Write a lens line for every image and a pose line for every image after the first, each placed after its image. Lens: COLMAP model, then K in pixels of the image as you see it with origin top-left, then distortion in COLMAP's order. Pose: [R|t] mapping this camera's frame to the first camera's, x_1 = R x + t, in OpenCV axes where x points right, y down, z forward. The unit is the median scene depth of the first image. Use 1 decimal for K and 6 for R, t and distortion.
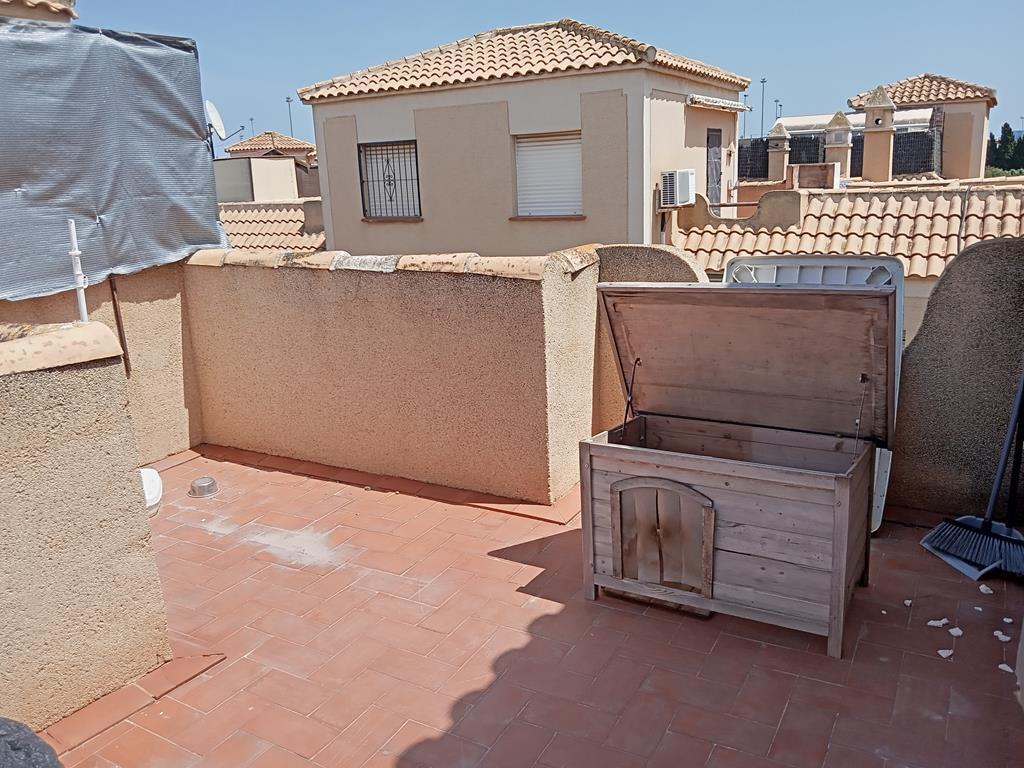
lens RADIAL K [[826.1, 0, 519.4], [0, 826.1, 382.2], [0, 0, 1]] dist [0.030217, -0.062797]
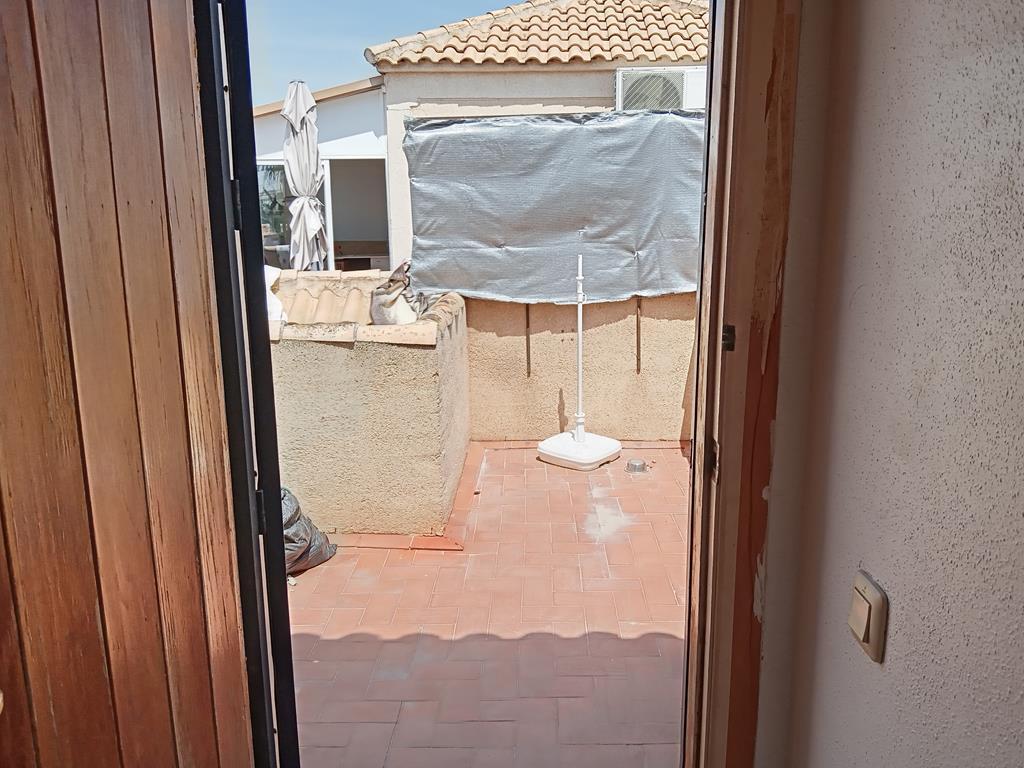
lens RADIAL K [[826.1, 0, 519.1], [0, 826.1, 412.8], [0, 0, 1]] dist [0.030217, -0.062797]
pose [[0.461722, 0.248003, -0.851650, 0.614323], [-0.222799, 0.961765, 0.159278, -0.118749], [0.858588, 0.116204, 0.499323, 0.189839]]
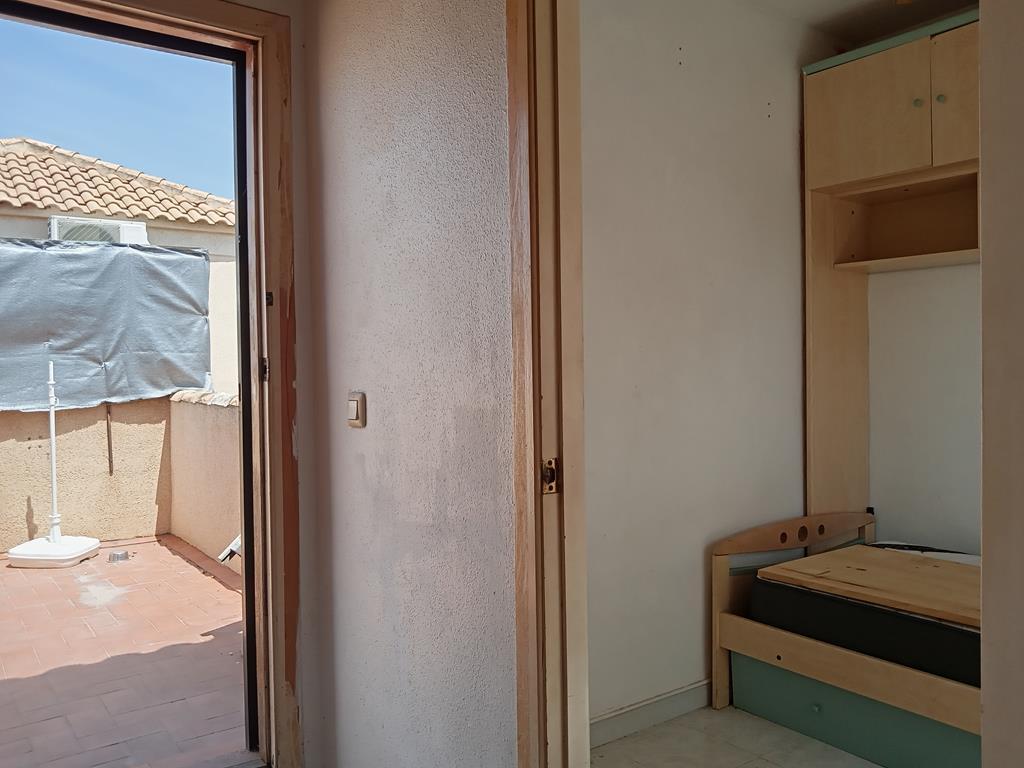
lens RADIAL K [[826.1, 0, 490.7], [0, 826.1, 391.1], [0, 0, 1]] dist [0.030217, -0.062797]
pose [[0.898317, 0.039605, -0.437560, 0.766447], [-0.129916, 0.975337, -0.178439, 0.024790], [0.419701, 0.217141, 0.881306, -0.011611]]
